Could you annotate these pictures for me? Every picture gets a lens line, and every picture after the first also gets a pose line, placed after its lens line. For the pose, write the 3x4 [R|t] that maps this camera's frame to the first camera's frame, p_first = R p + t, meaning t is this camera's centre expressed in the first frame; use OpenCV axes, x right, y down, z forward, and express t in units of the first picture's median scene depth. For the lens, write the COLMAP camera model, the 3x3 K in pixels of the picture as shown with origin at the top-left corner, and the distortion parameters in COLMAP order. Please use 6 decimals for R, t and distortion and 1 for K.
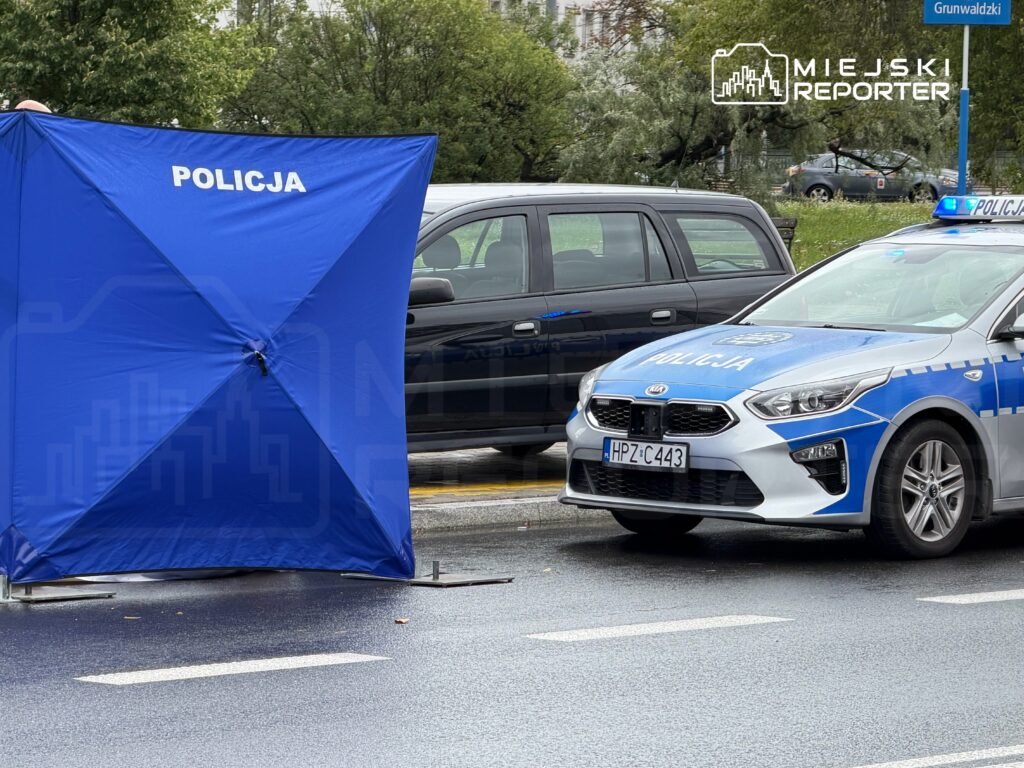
lens RADIAL K [[4161.3, 0, 512.0], [0, 4161.3, 384.0], [0, 0, 1]] dist [-0.009476, 6.980284]
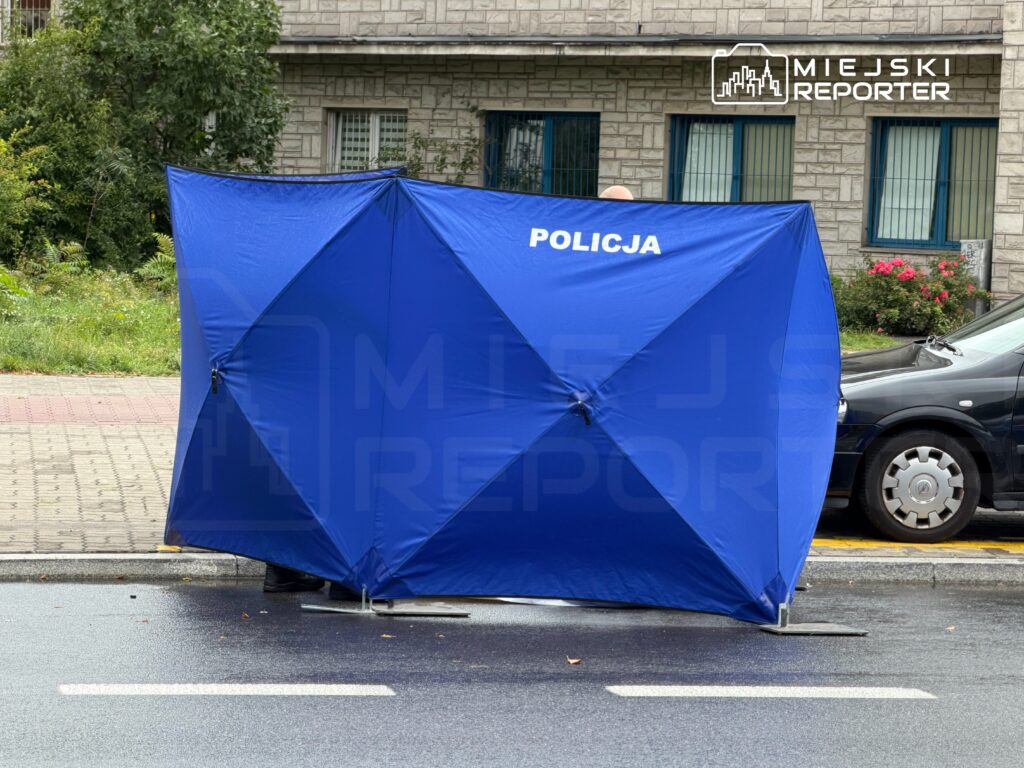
lens RADIAL K [[3126.7, 0, 512.0], [0, 3126.7, 384.0], [0, 0, 1]] dist [0.160007, 0.839768]
pose [[0.829006, 0.041445, -0.557702, 0.370620], [-0.046927, 0.998888, 0.004475, -0.014800], [0.557267, 0.022461, 0.830029, 0.314545]]
